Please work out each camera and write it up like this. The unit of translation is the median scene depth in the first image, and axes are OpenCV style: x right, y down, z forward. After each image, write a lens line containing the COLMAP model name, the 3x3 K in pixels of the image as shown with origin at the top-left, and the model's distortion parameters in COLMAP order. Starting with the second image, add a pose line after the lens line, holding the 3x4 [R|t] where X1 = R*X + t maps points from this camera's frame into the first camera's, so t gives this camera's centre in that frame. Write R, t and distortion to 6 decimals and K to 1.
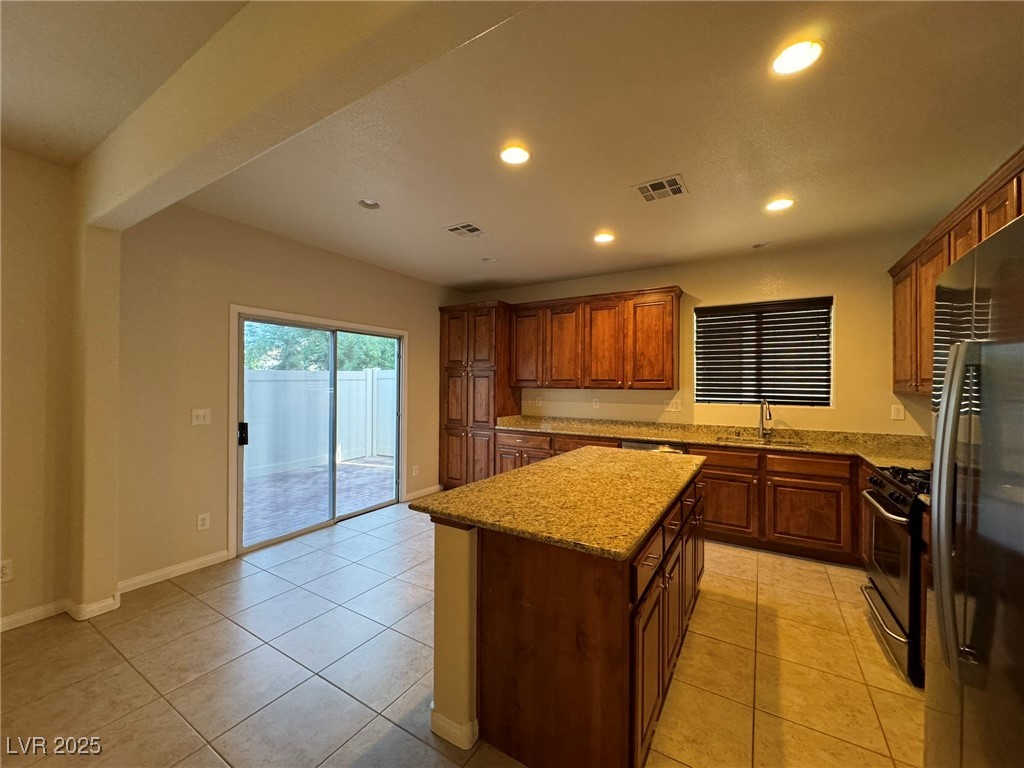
lens RADIAL K [[411.0, 0, 509.5], [0, 411.0, 384.0], [0, 0, 1]] dist [-0.002781, 0.000017]
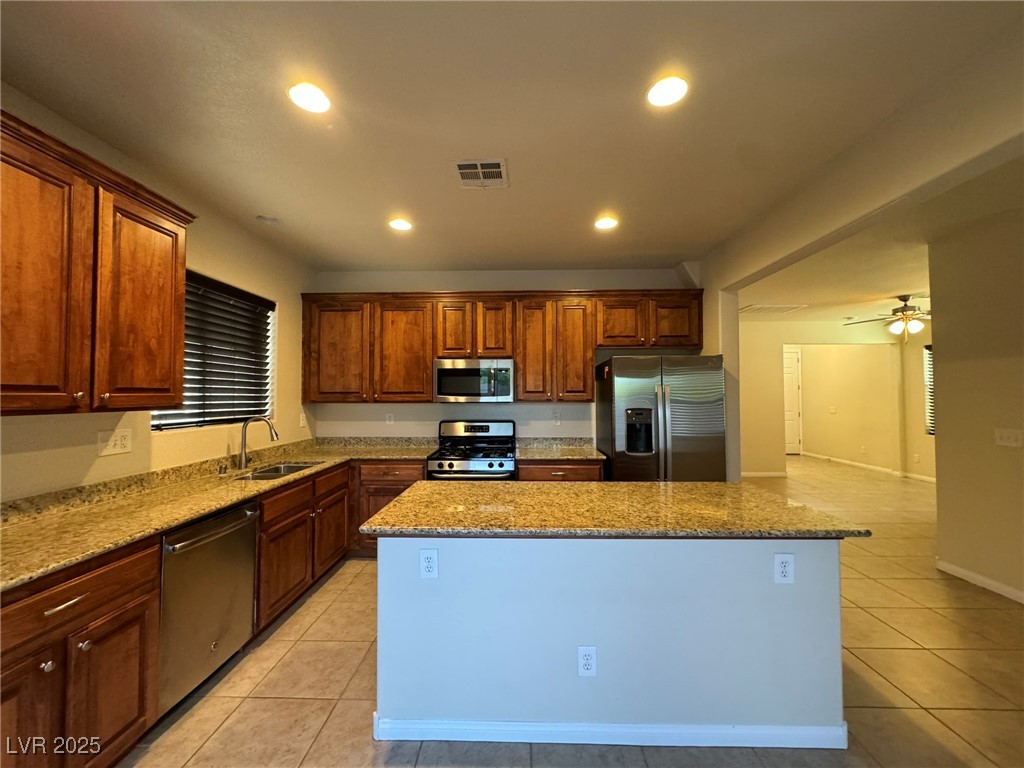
lens RADIAL K [[411.0, 0, 513.6], [0, 411.0, 386.0], [0, 0, 1]] dist [-0.002781, 0.000017]
pose [[-0.499995, 0.012524, 0.865937, -0.258626], [0.002765, 0.999913, -0.012865, -0.006158], [-0.866024, -0.004038, -0.499987, 0.872964]]
